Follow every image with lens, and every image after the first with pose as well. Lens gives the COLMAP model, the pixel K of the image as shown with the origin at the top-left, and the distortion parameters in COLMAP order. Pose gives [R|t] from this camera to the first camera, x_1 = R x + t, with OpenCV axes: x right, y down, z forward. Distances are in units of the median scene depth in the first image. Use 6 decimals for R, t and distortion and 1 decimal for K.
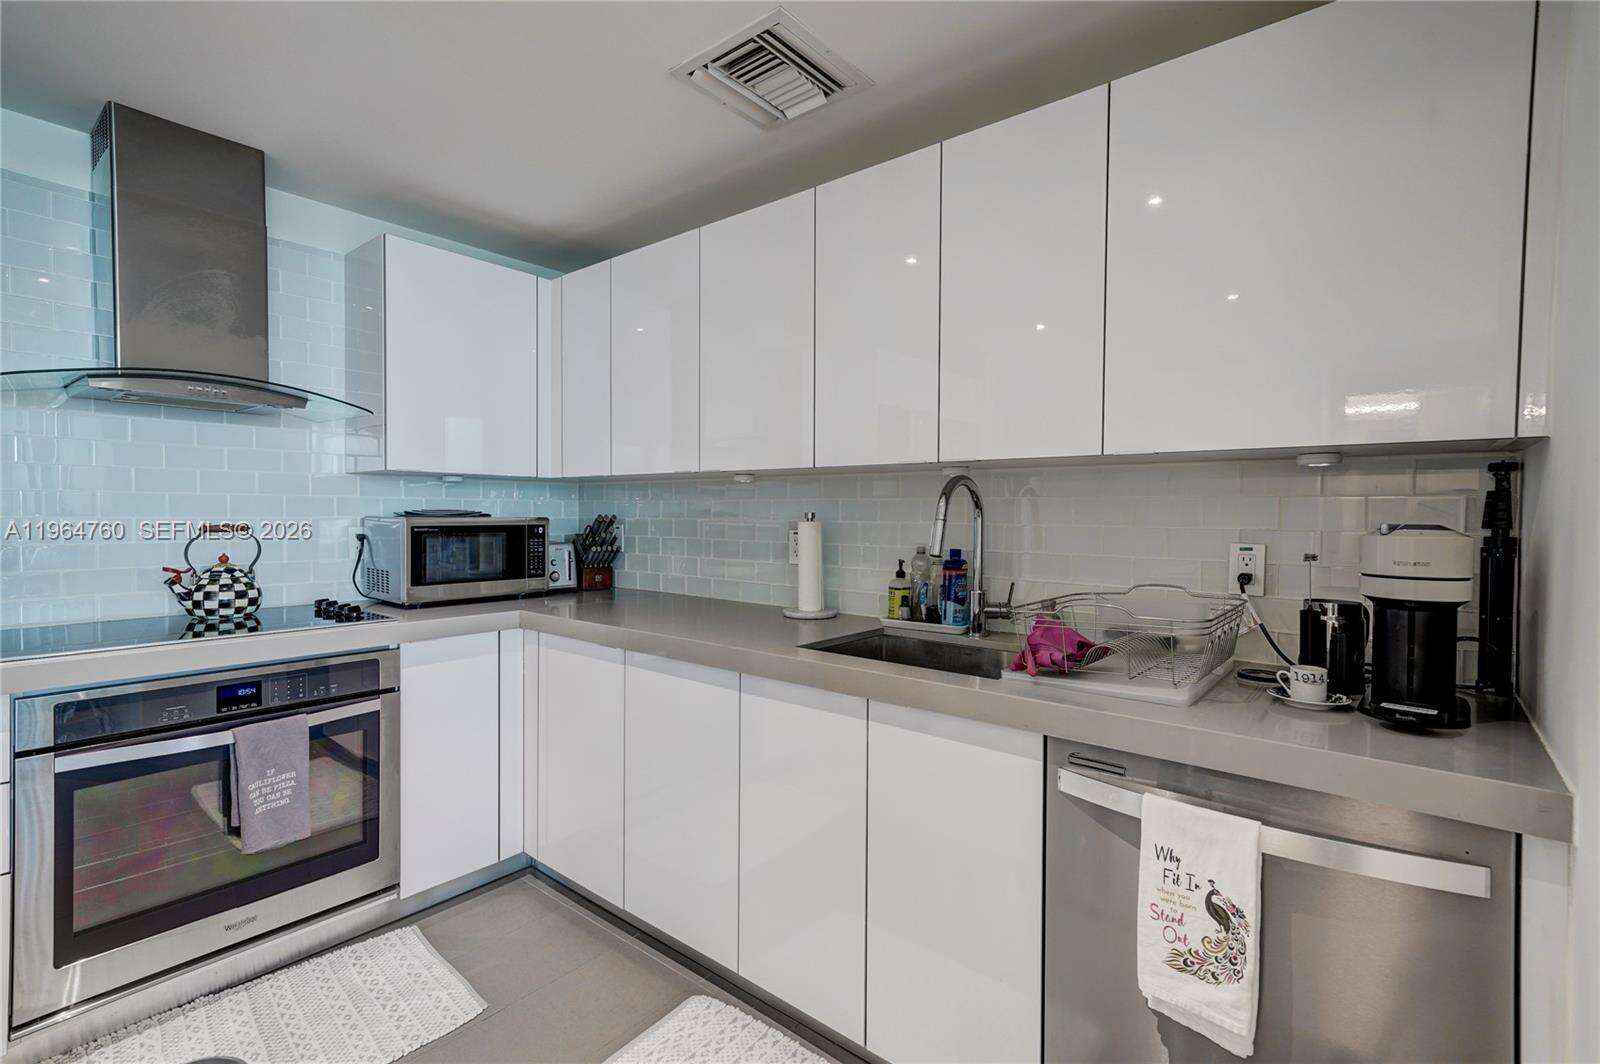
lens RADIAL K [[734.5, 0, 799.7], [0, 734.5, 526.8], [0, 0, 1]] dist [0.012926, 0.000144]
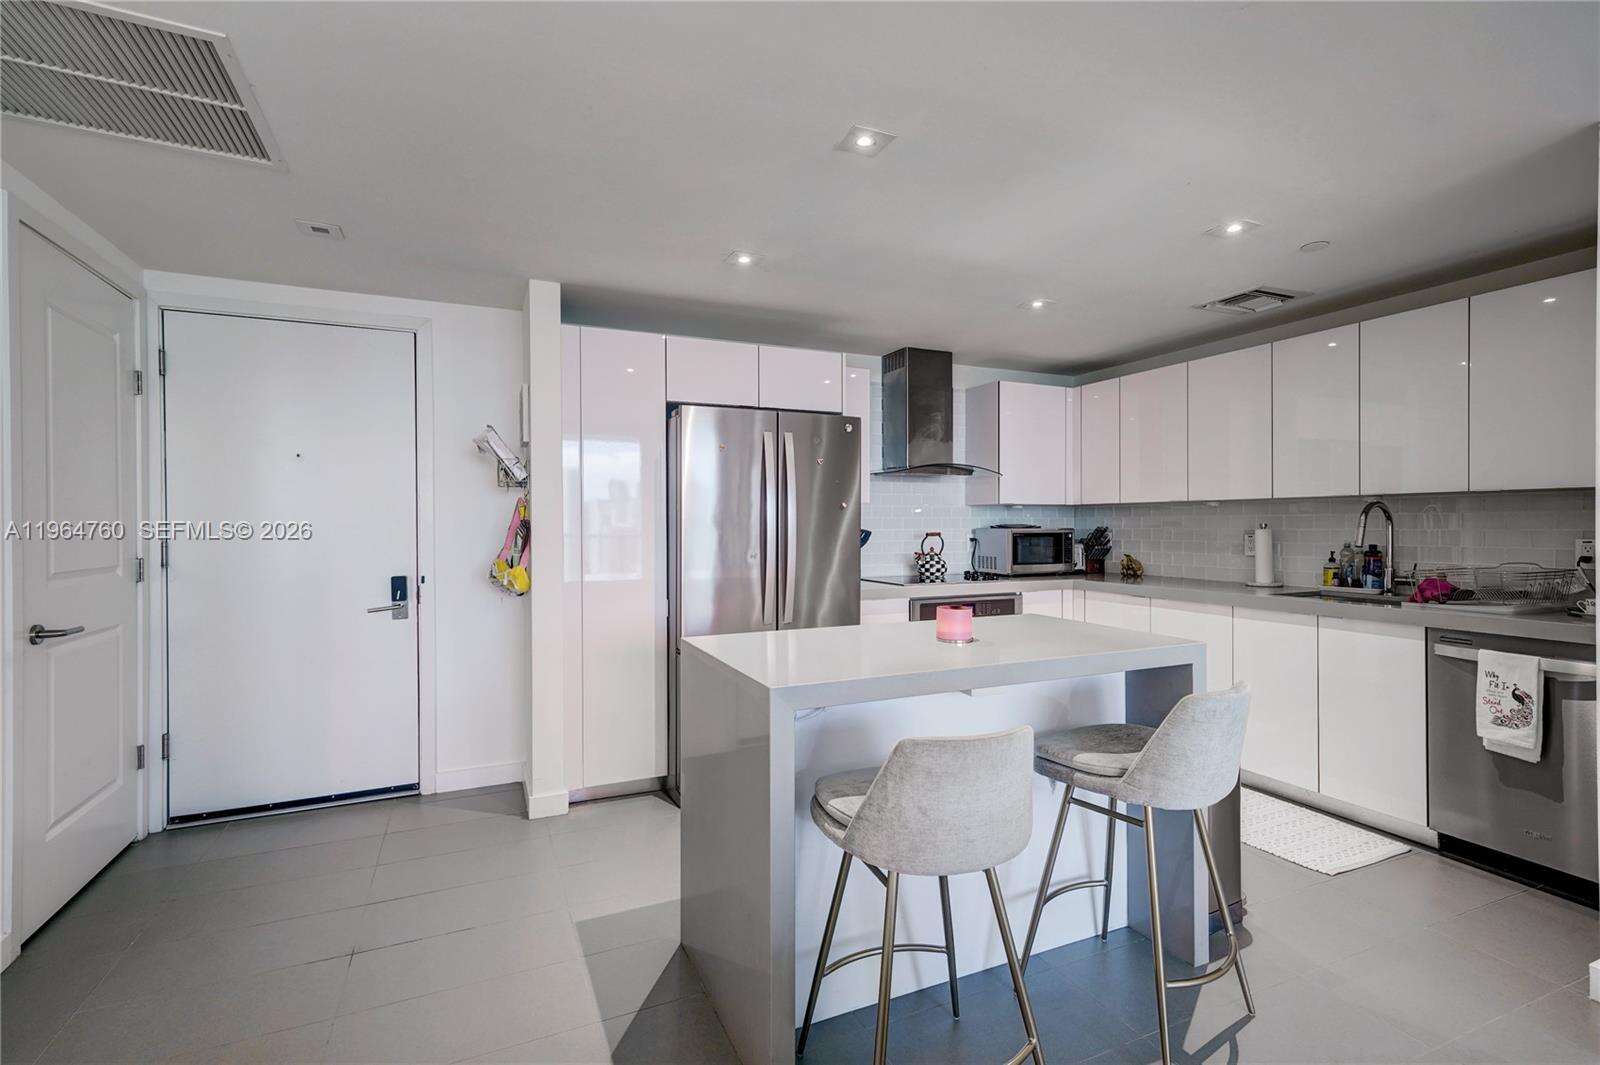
lens RADIAL K [[734.5, 0, 799.7], [0, 734.5, 527.3], [0, 0, 1]] dist [0.012926, 0.000144]
pose [[0.897867, -0.008557, -0.440183, -0.211472], [0.000974, 0.999847, -0.017450, 0.018575], [0.440265, 0.015239, 0.897738, -1.057114]]
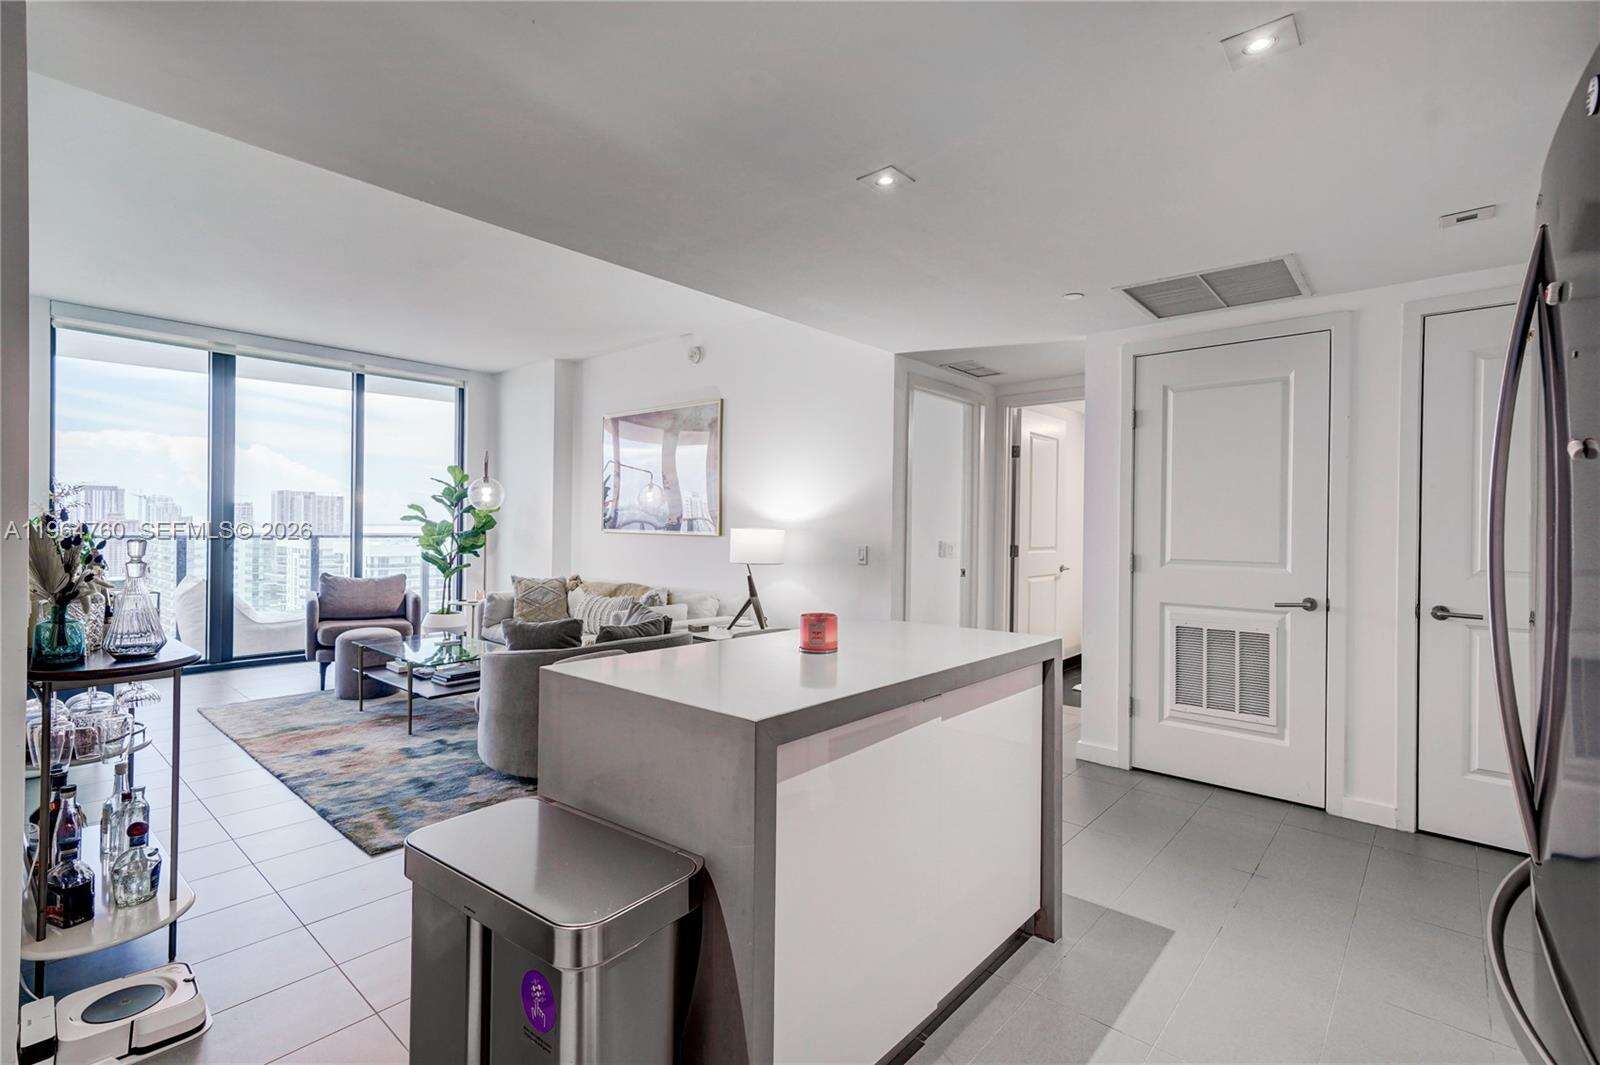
lens RADIAL K [[734.5, 0, 799.7], [0, 734.5, 527.3], [0, 0, 1]] dist [0.012926, 0.000144]
pose [[-0.999382, -0.018788, 0.029697, -0.468907], [-0.018075, 0.999546, 0.024105, -0.024563], [-0.030136, 0.023554, -0.999268, 0.883738]]
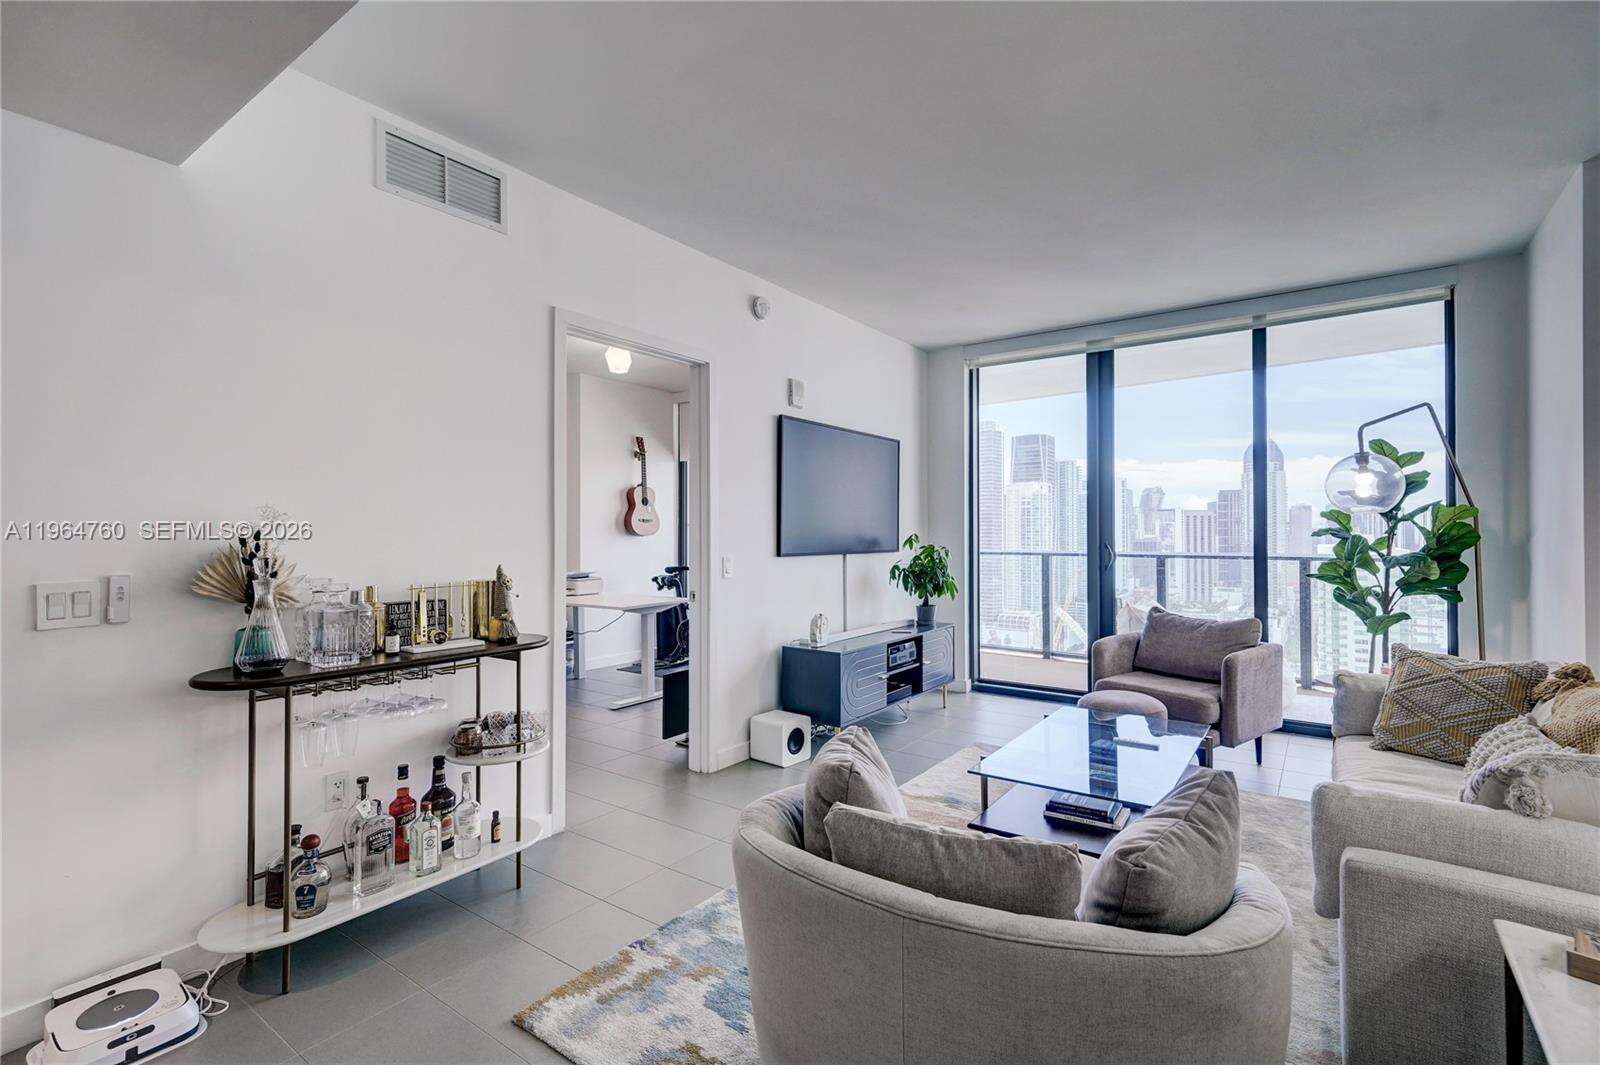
lens RADIAL K [[734.5, 0, 799.7], [0, 734.5, 527.3], [0, 0, 1]] dist [0.012926, 0.000144]
pose [[-0.067951, 0.005573, 0.997673, -0.612532], [0.020123, 0.999789, -0.004214, 0.008876], [-0.997486, 0.019790, -0.068048, -0.687695]]
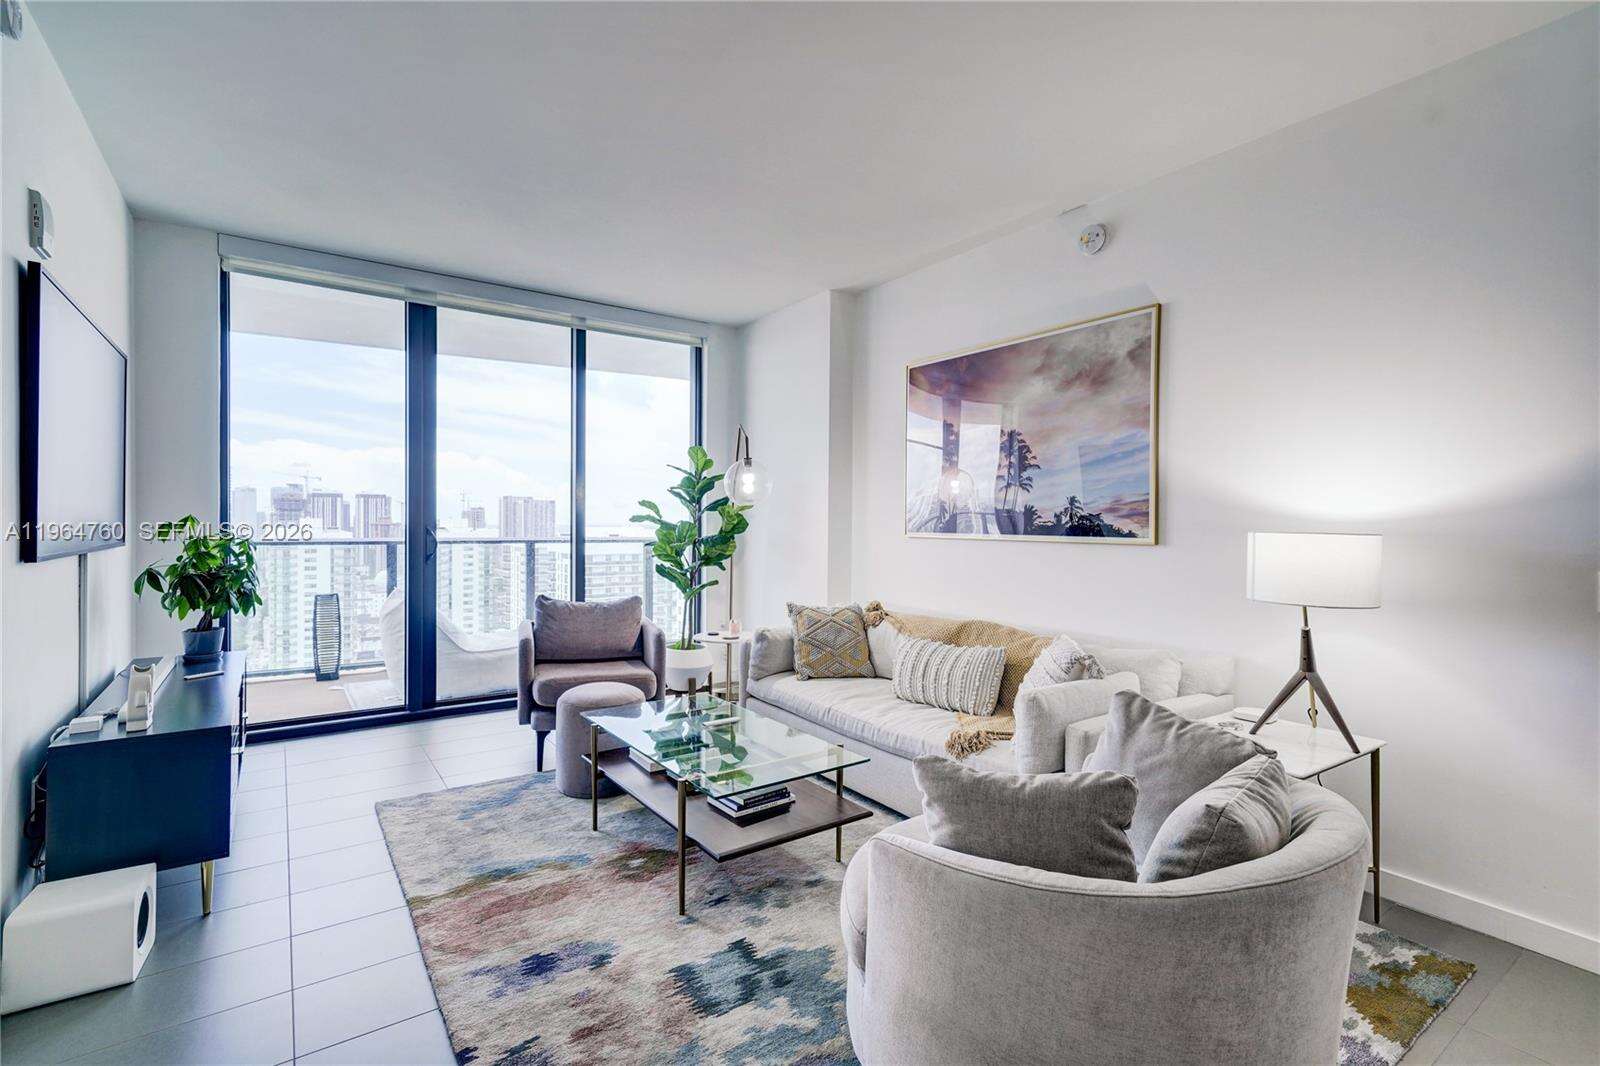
lens RADIAL K [[734.5, 0, 799.7], [0, 734.5, 527.8], [0, 0, 1]] dist [0.012926, 0.000144]
pose [[-0.965728, -0.013714, 0.259194, 0.197513], [-0.006471, 0.999565, 0.028777, 0.000645], [-0.259476, 0.026114, -0.965397, -0.083795]]
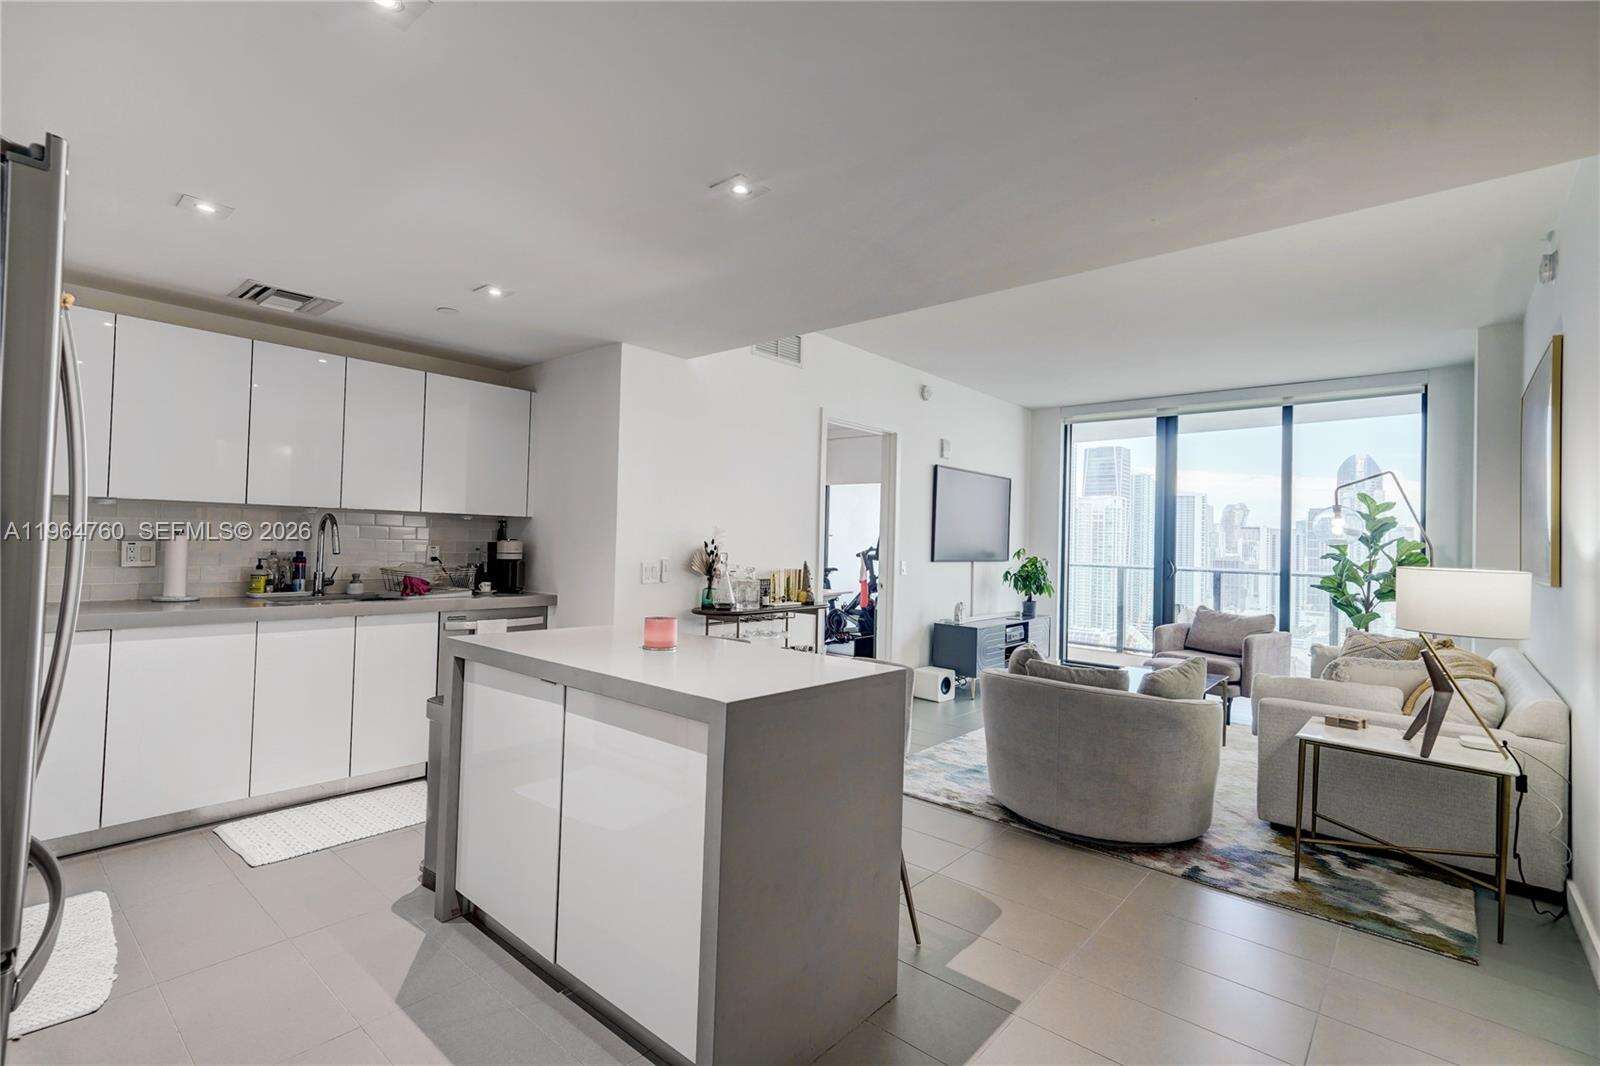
lens RADIAL K [[734.5, 0, 799.7], [0, 734.5, 527.8], [0, 0, 1]] dist [0.012926, 0.000144]
pose [[0.018150, 0.014161, 0.999735, -1.562517], [-0.007222, 0.999875, -0.014032, -0.011080], [-0.999809, -0.006966, 0.018250, -0.280601]]
